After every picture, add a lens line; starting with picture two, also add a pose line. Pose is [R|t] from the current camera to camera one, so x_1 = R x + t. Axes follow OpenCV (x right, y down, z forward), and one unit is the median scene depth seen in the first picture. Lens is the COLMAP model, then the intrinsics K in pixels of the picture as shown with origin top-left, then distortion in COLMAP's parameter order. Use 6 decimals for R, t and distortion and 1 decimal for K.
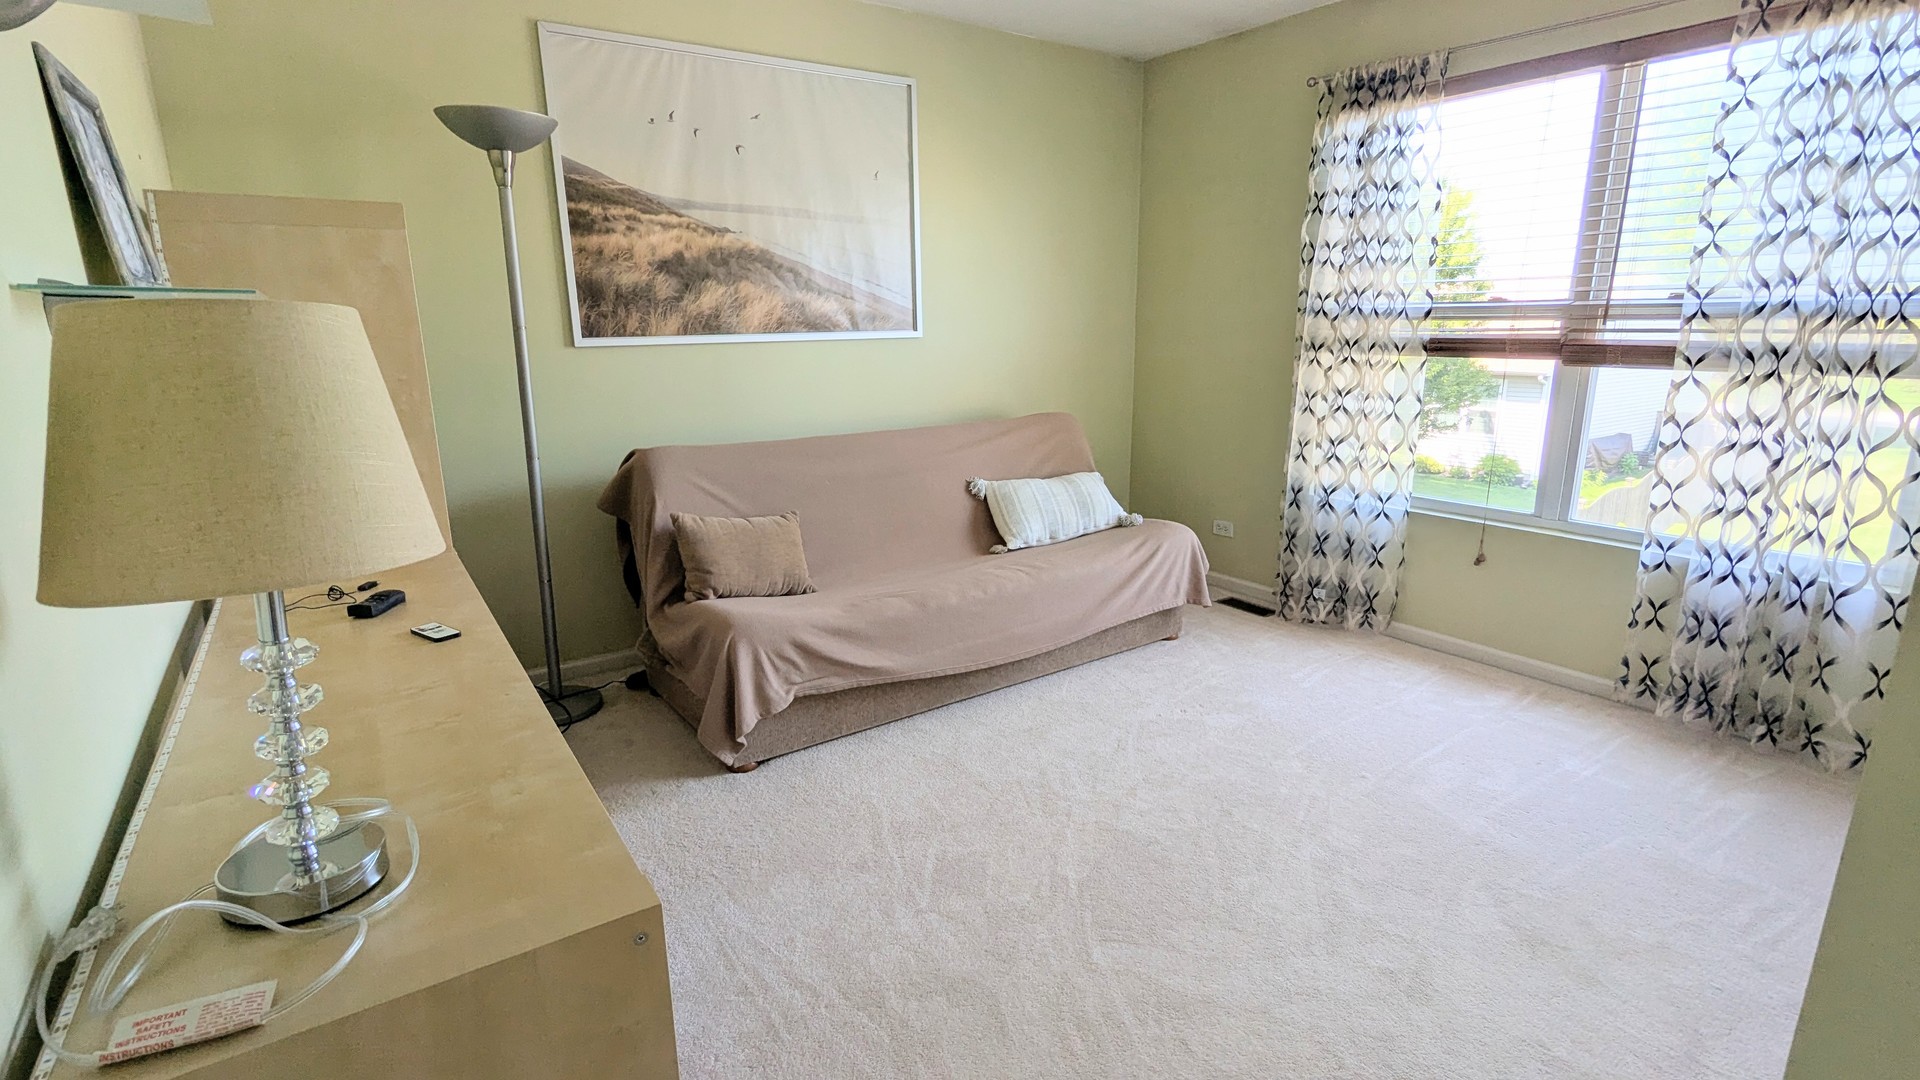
lens RADIAL K [[908.9, 0, 958.1], [0, 908.9, 538.0], [0, 0, 1]] dist [0.000899, -0.001645]
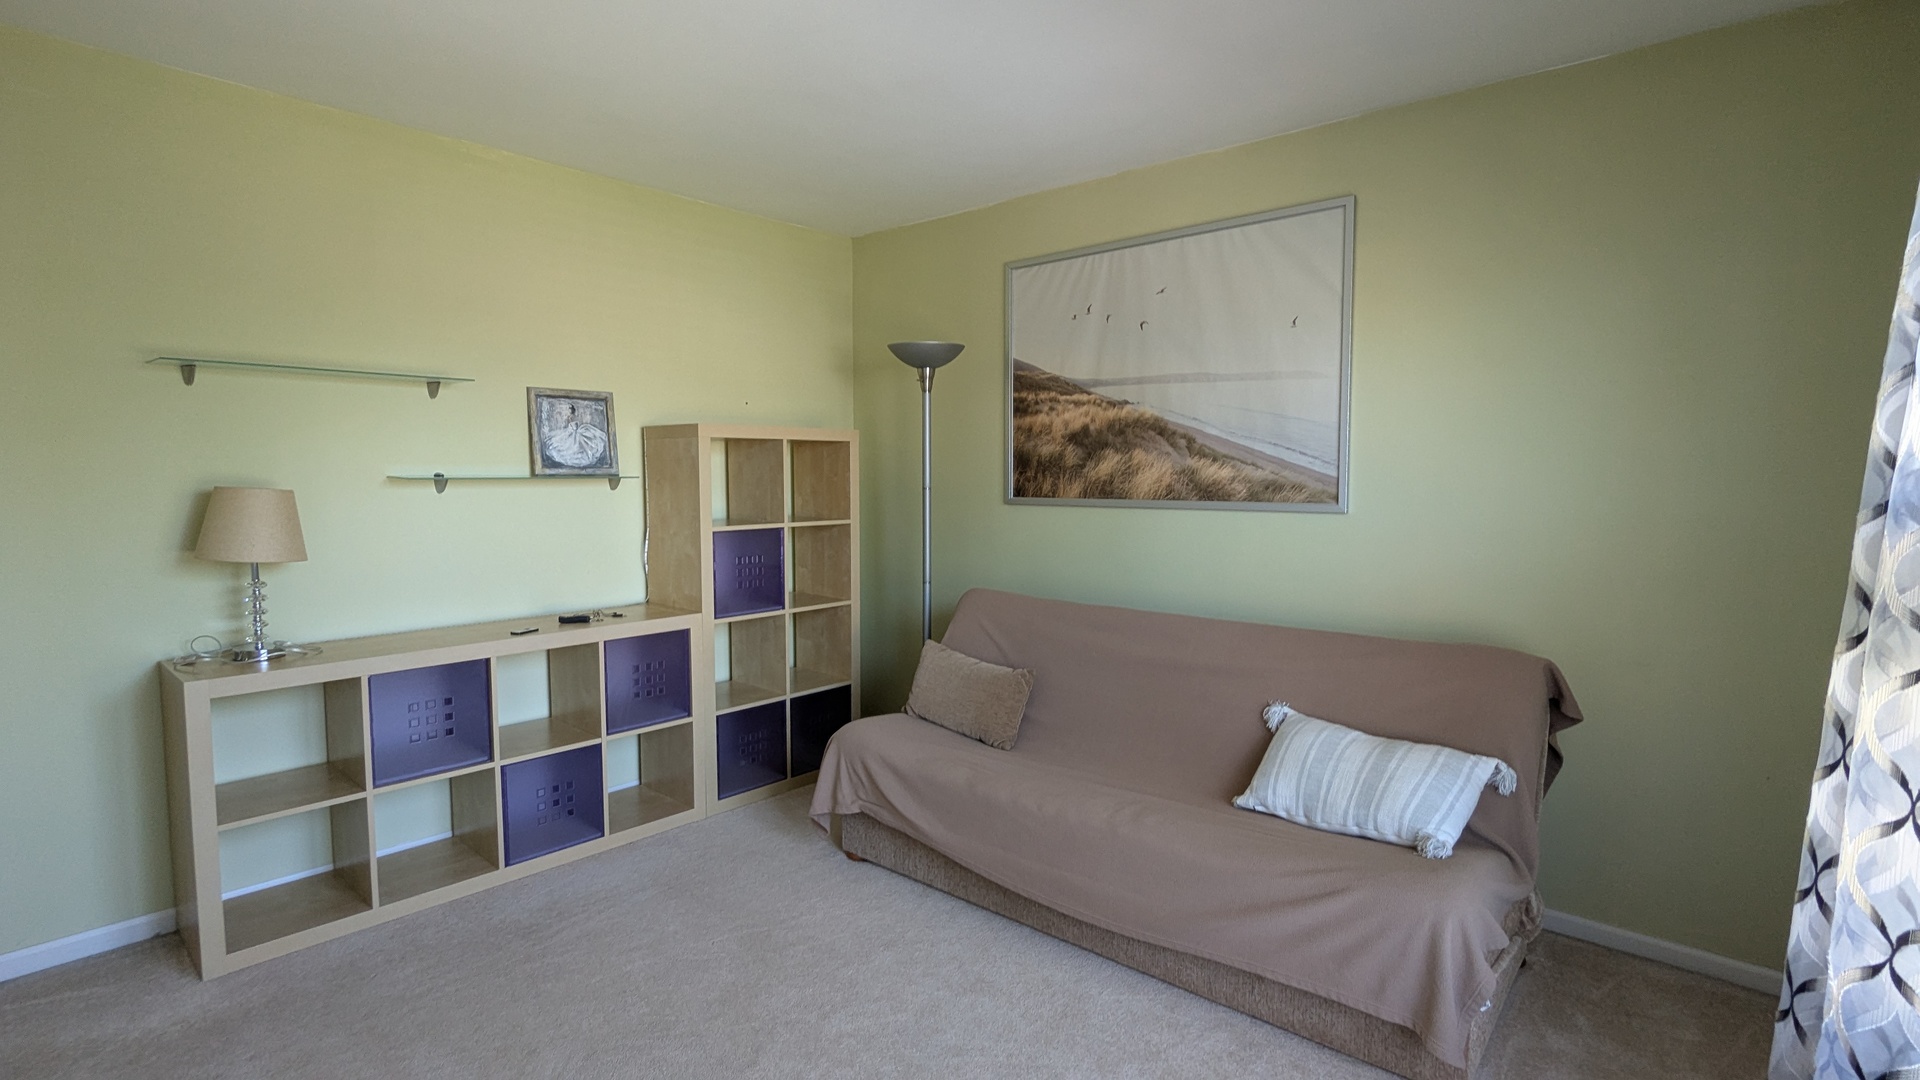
lens RADIAL K [[908.9, 0, 959.2], [0, 908.9, 539.3], [0, 0, 1]] dist [0.000899, -0.001645]
pose [[0.237988, 0.078868, -0.968061, 0.738300], [-0.238204, 0.970998, 0.020548, -0.165248], [0.941606, 0.225706, 0.249872, 0.607936]]
